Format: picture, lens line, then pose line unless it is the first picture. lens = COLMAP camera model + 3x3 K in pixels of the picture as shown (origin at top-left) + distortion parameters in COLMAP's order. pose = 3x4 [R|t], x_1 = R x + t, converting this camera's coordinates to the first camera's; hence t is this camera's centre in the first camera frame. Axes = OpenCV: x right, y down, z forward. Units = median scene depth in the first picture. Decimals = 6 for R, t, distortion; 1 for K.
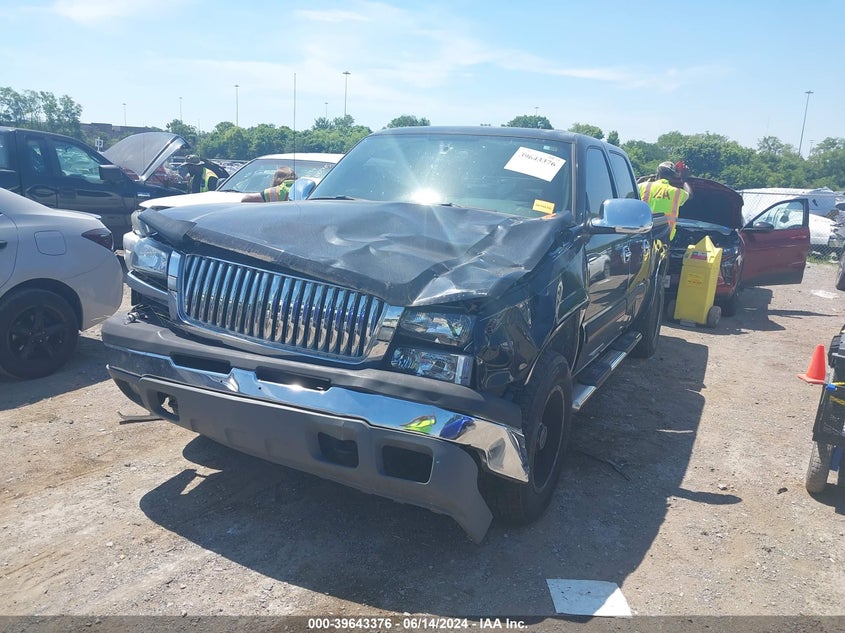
lens RADIAL K [[669.8, 0, 421.8], [0, 669.8, 312.6], [0, 0, 1]] dist [0.007839, -0.003319]
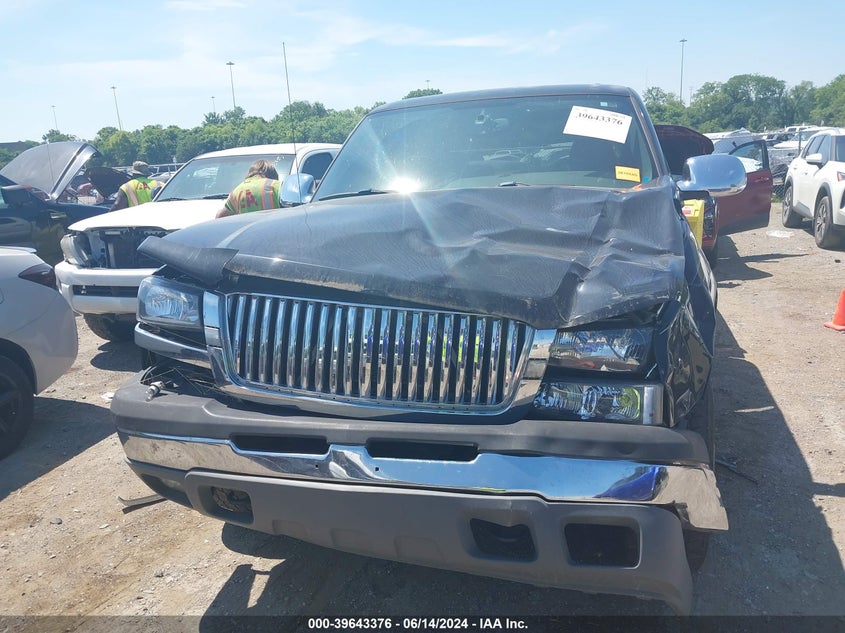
lens RADIAL K [[669.8, 0, 416.6], [0, 669.8, 317.9], [0, 0, 1]] dist [0.007839, -0.003319]
pose [[0.984830, -0.134884, 0.109162, -0.180476], [0.130991, 0.990489, 0.042108, -0.050800], [-0.113803, -0.027170, 0.993132, 0.202823]]
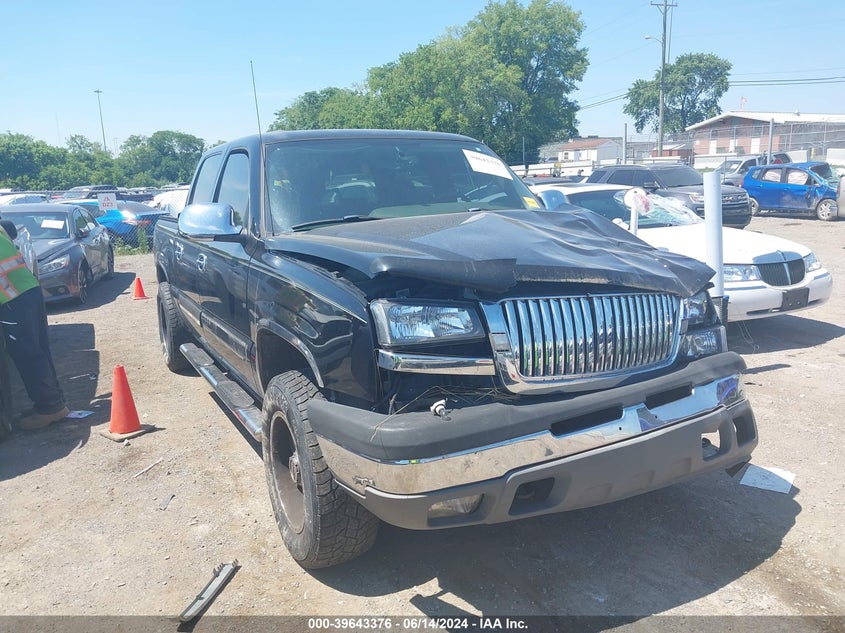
lens RADIAL K [[669.8, 0, 423.4], [0, 669.8, 317.0], [0, 0, 1]] dist [0.007839, -0.003319]
pose [[0.590230, -0.232286, 0.773093, -0.777597], [0.226052, 0.966948, 0.117949, -0.140276], [-0.774938, 0.105142, 0.623230, 0.461286]]
